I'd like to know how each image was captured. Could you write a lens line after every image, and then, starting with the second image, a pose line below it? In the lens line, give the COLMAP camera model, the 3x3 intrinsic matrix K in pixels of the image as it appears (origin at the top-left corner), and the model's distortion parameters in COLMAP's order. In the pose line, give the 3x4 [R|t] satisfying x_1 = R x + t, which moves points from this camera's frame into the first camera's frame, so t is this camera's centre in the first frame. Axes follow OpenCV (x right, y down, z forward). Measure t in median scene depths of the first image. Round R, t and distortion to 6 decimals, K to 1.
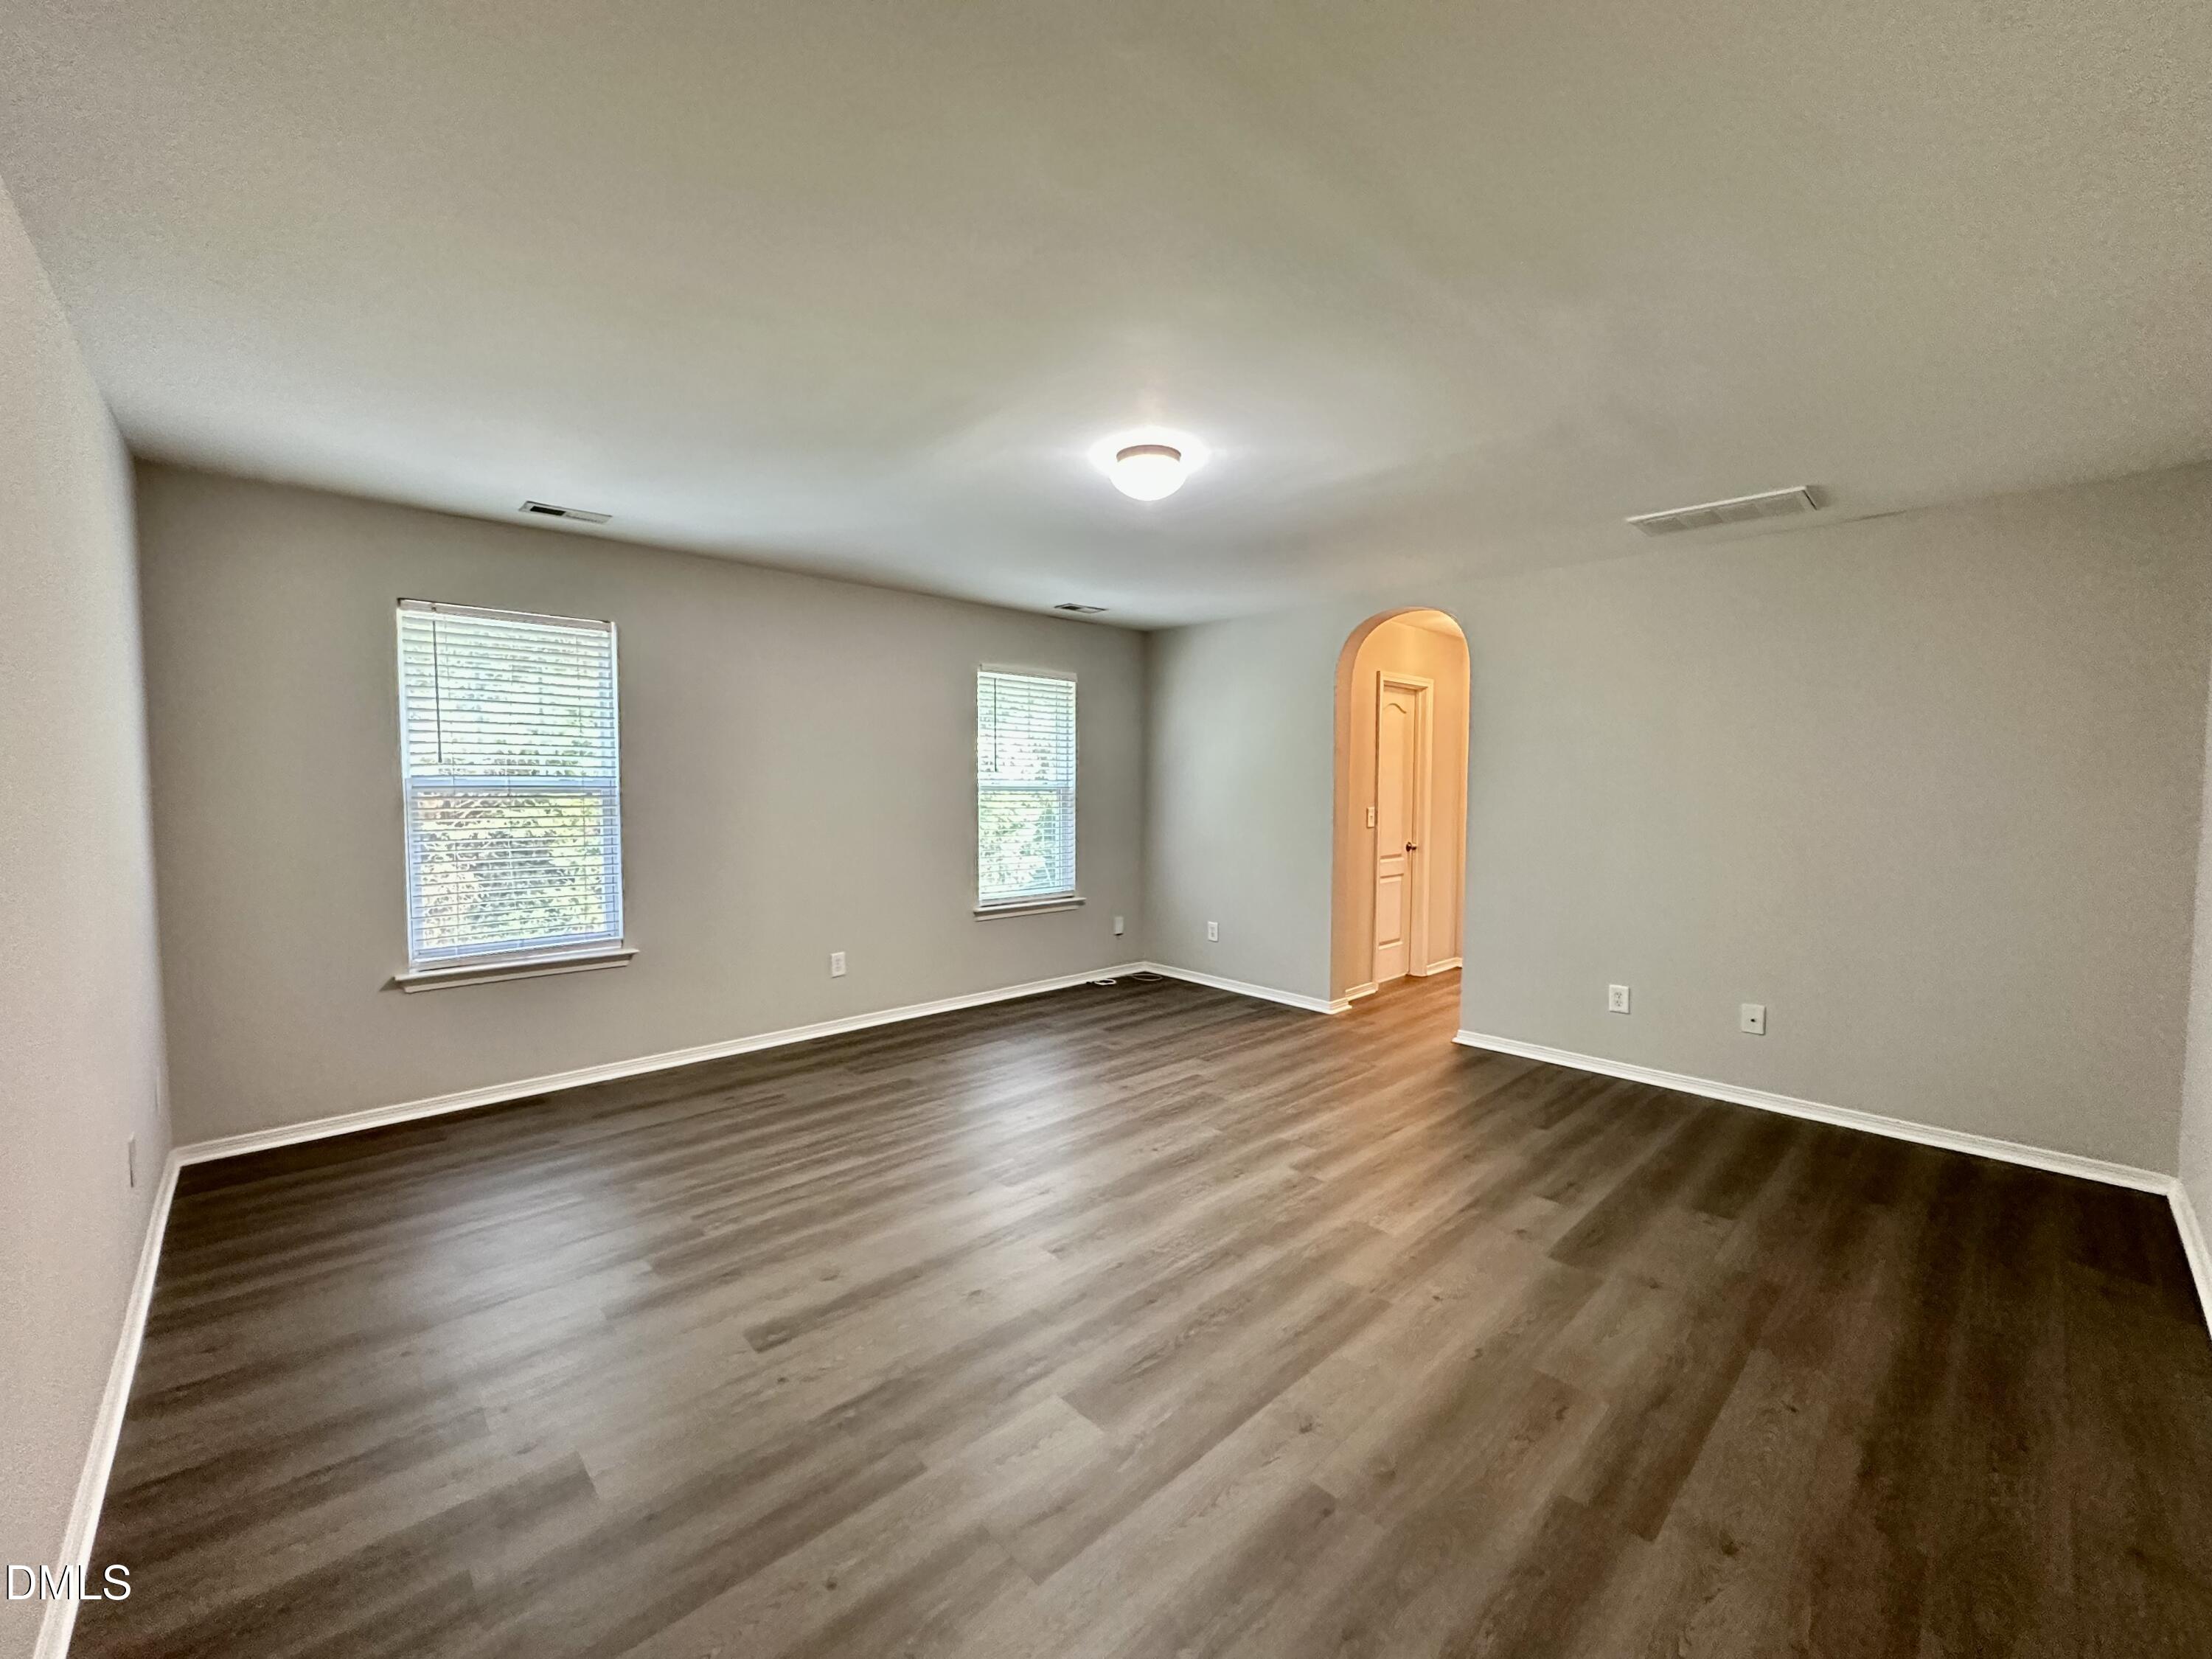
lens RADIAL K [[887.3, 0, 1101.7], [0, 887.3, 832.7], [0, 0, 1]] dist [0.002266, 0.000618]
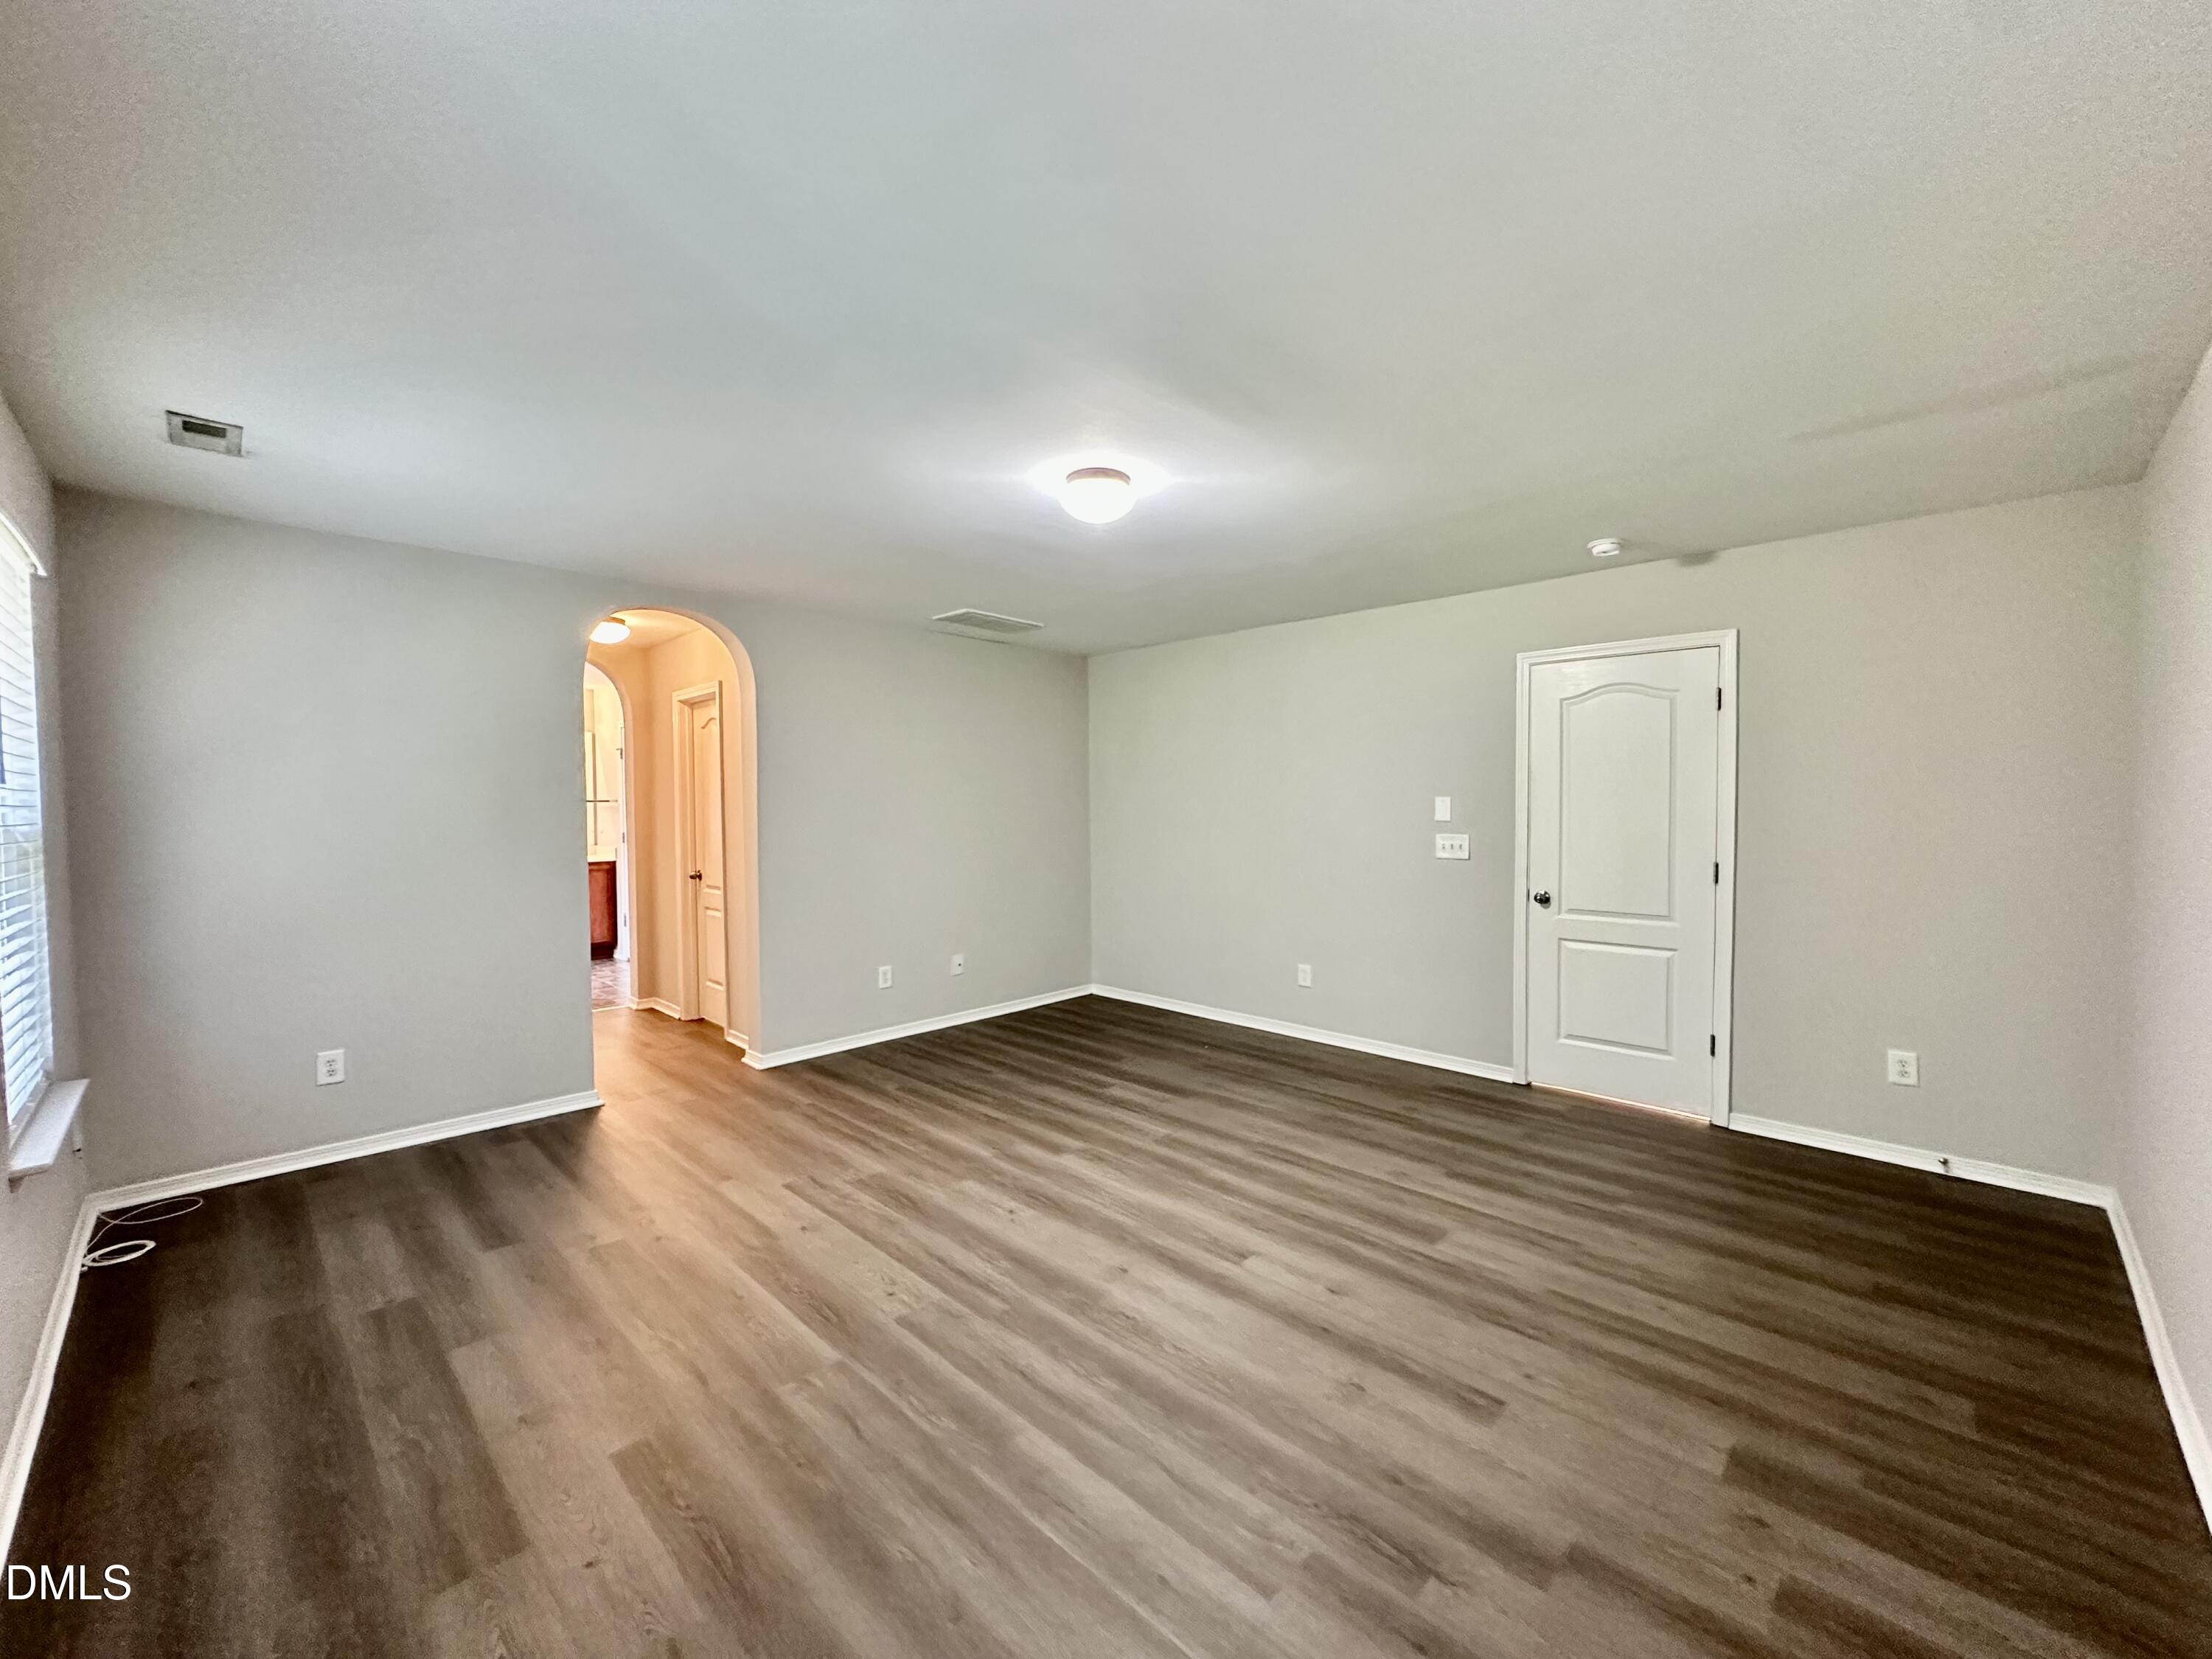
lens RADIAL K [[887.3, 0, 1101.7], [0, 887.3, 832.7], [0, 0, 1]] dist [0.002266, 0.000618]
pose [[-0.039961, -0.038754, 0.998449, -0.973546], [0.058414, 0.997448, 0.041053, -0.072990], [-0.997492, 0.059964, -0.037595, 1.072064]]
